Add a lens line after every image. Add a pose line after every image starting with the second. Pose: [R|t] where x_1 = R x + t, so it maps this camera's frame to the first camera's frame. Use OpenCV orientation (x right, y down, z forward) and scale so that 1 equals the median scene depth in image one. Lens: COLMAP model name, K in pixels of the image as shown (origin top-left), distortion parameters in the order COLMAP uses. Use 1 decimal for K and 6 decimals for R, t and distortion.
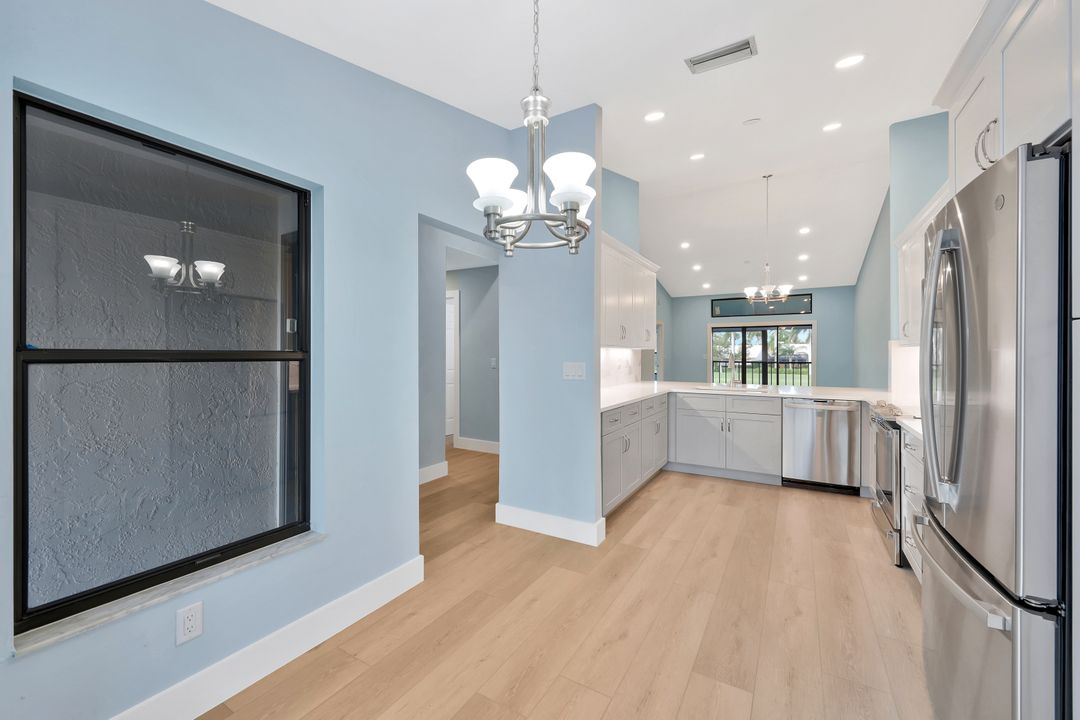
lens RADIAL K [[434.9, 0, 536.0], [0, 434.9, 354.0], [0, 0, 1]] dist [-0.001400, -0.000060]
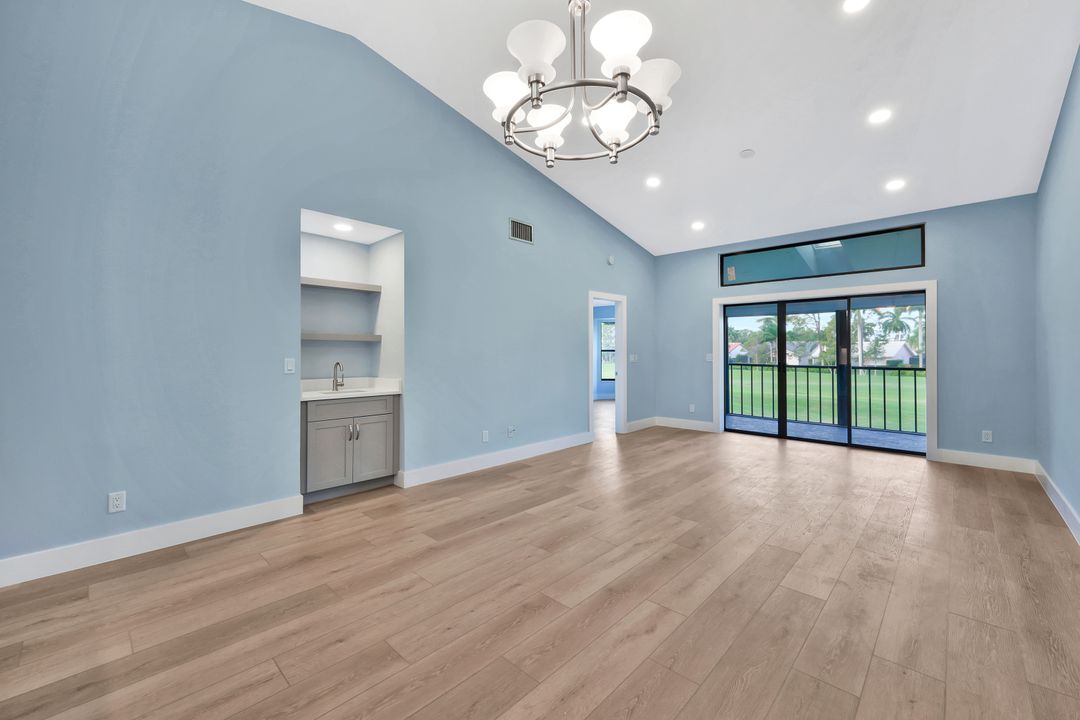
lens RADIAL K [[434.9, 0, 536.0], [0, 434.9, 354.0], [0, 0, 1]] dist [-0.001400, -0.000060]
pose [[0.974442, 0.004135, -0.224602, 0.920279], [-0.002611, 0.999972, 0.007081, -0.004115], [0.224625, -0.006314, 0.974425, 1.241423]]
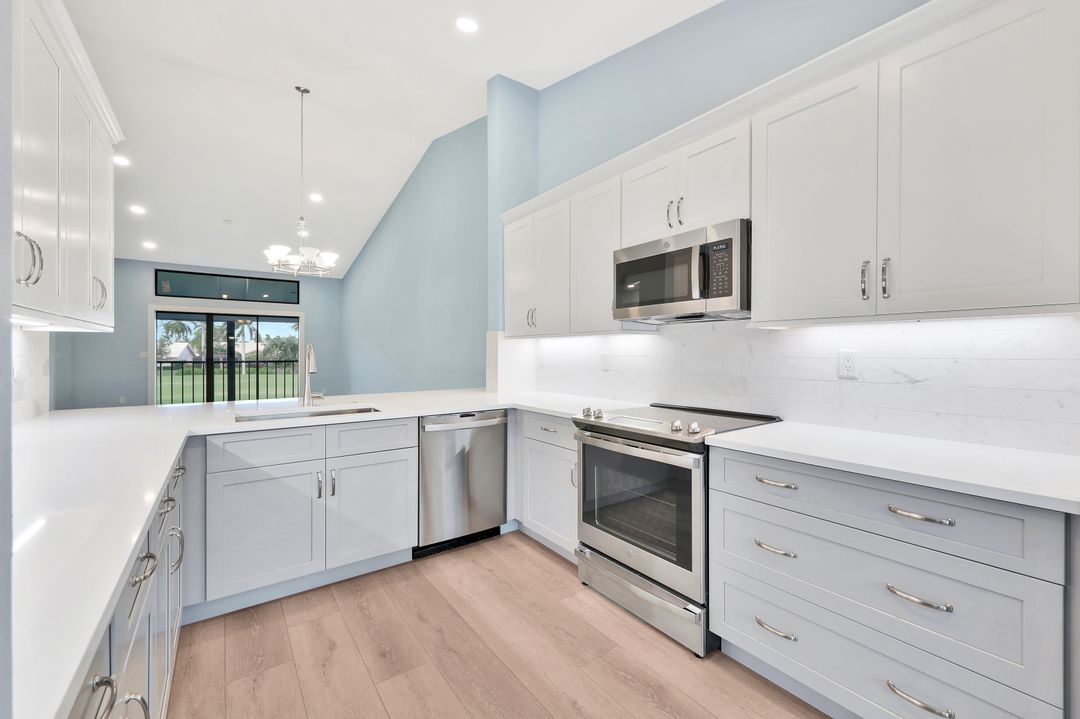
lens RADIAL K [[434.9, 0, 536.0], [0, 434.9, 353.5], [0, 0, 1]] dist [-0.001400, -0.000060]
pose [[0.396893, -0.001509, 0.917864, 0.074574], [0.000481, 0.999999, 0.001437, 0.011852], [-0.917865, -0.000129, 0.396893, 0.616027]]
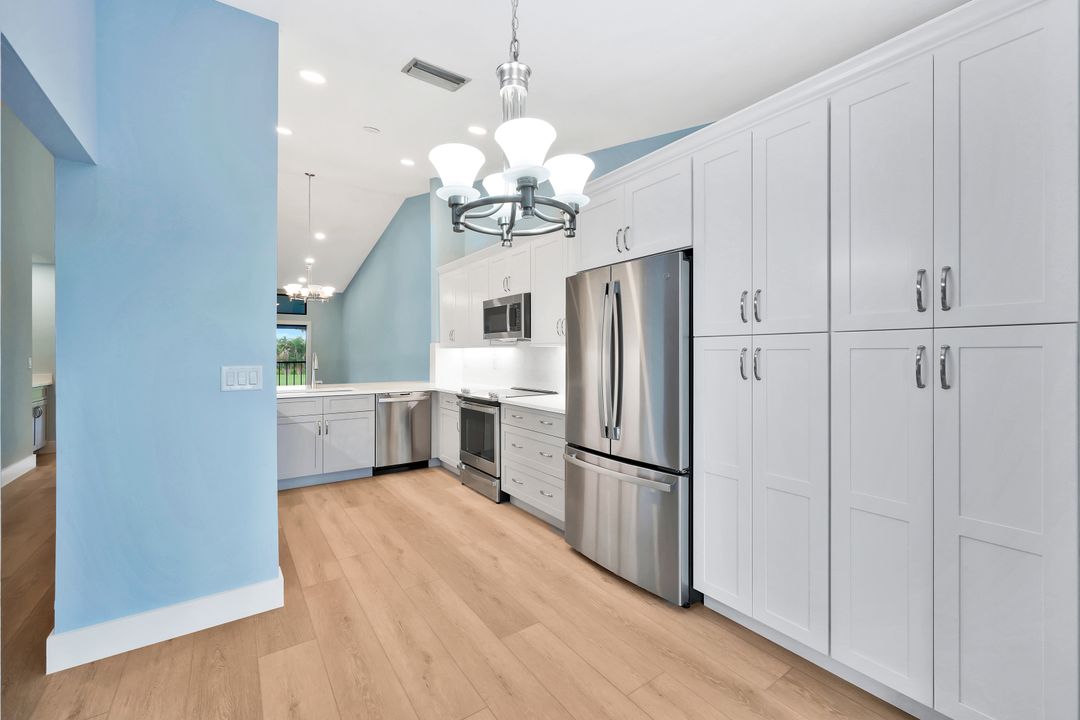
lens RADIAL K [[434.9, 0, 536.0], [0, 434.9, 354.0], [0, 0, 1]] dist [-0.001400, -0.000060]
pose [[0.407898, -0.001936, 0.913026, -0.260994], [0.001876, 0.999997, 0.001282, 0.000465], [-0.913026, 0.001190, 0.407900, 0.196719]]
